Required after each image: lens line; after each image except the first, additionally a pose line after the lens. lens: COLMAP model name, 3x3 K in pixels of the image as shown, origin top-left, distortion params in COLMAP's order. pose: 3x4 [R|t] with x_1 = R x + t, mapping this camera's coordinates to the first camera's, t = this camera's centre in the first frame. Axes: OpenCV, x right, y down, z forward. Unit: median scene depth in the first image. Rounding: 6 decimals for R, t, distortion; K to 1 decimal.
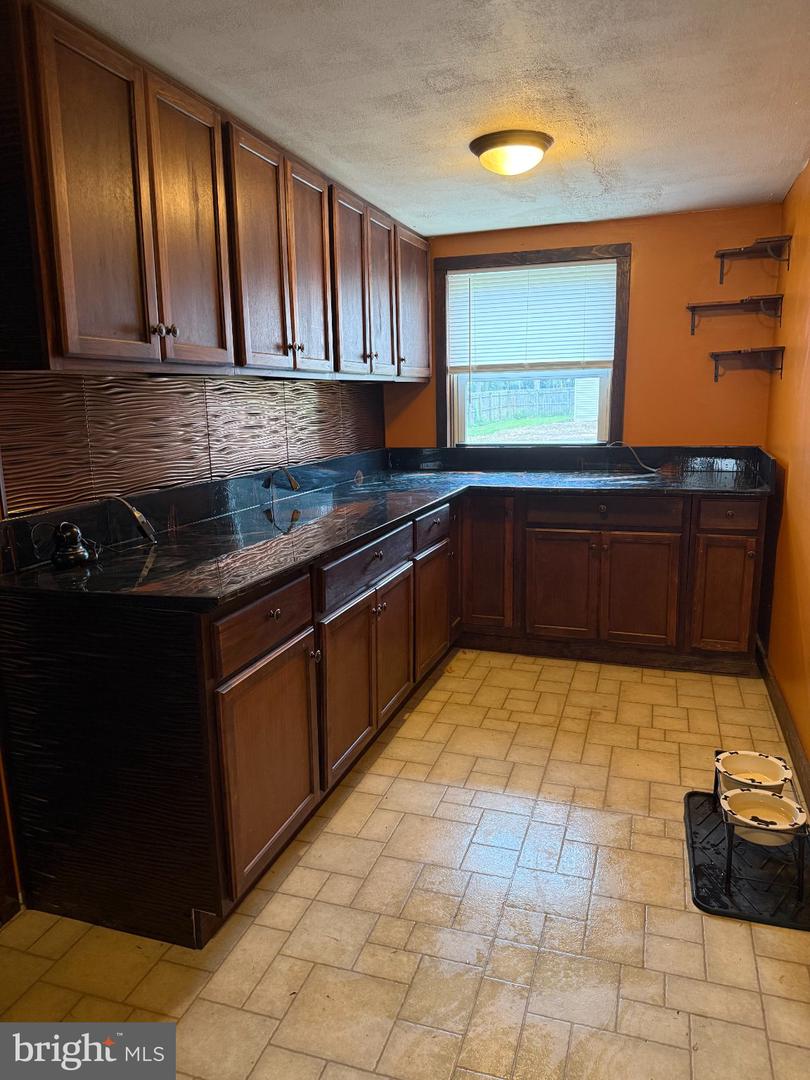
lens RADIAL K [[750.7, 0, 405.0], [0, 750.7, 540.0], [0, 0, 1]] dist [0.156544, -0.229280]
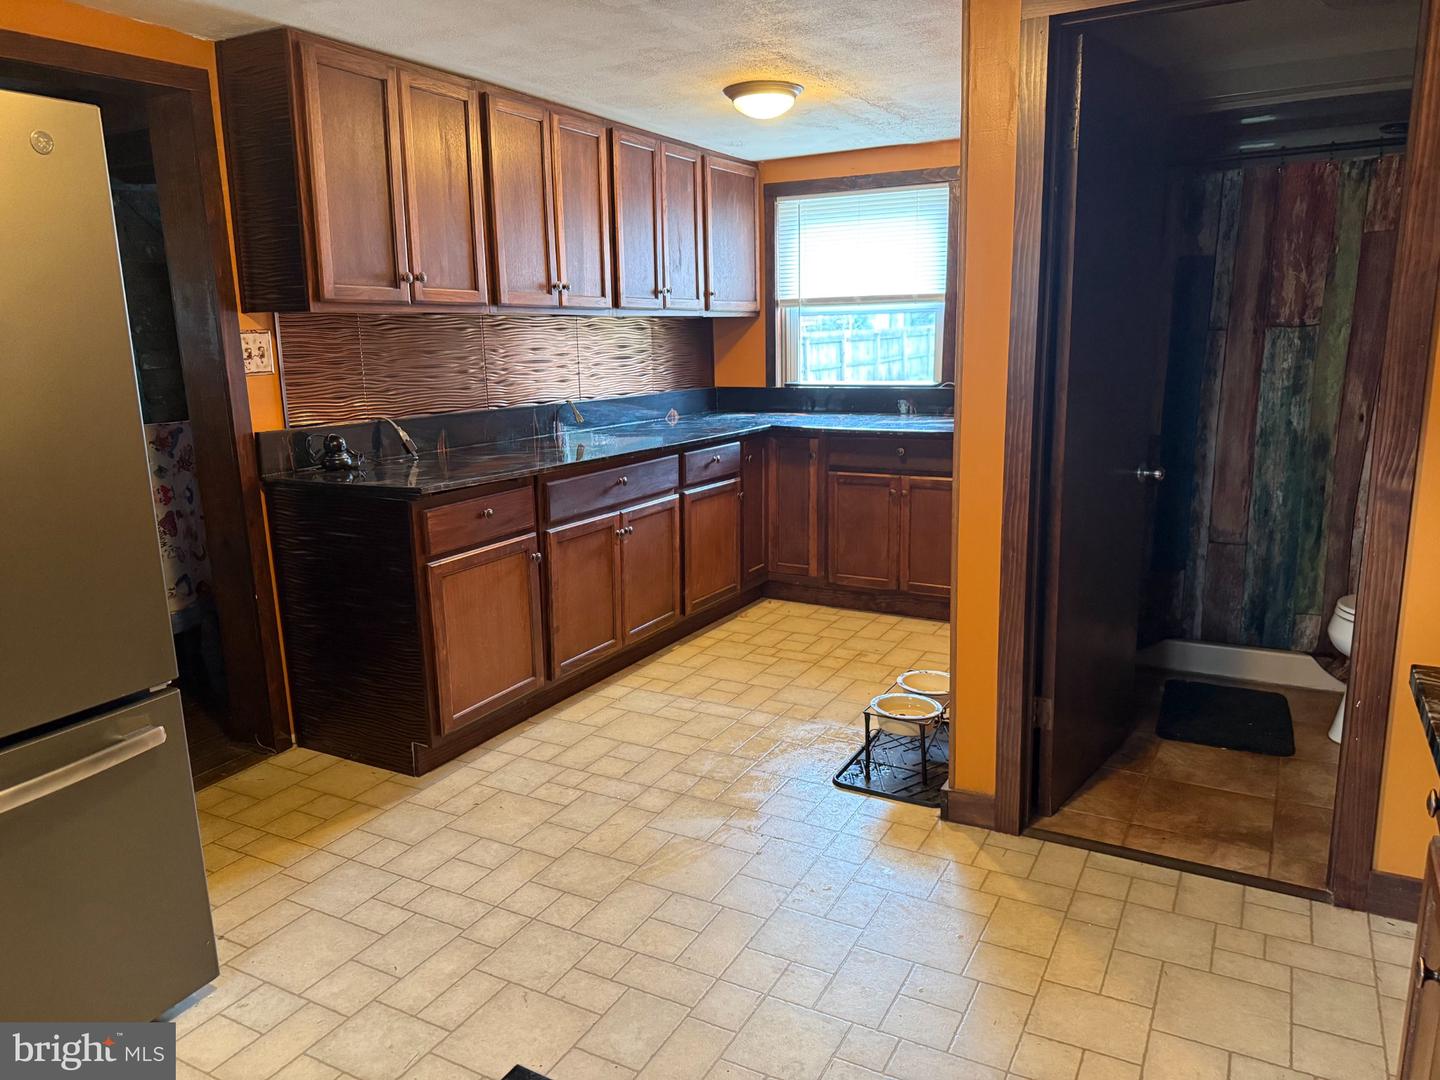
lens RADIAL K [[1001.0, 0, 720.0], [0, 1001.0, 540.0], [0, 0, 1]] dist [0.156544, -0.229280]
pose [[0.982771, 0.040067, -0.180430, 0.309144], [-0.036745, 0.999089, 0.021720, 0.058013], [0.181136, -0.014716, 0.983348, -0.331330]]
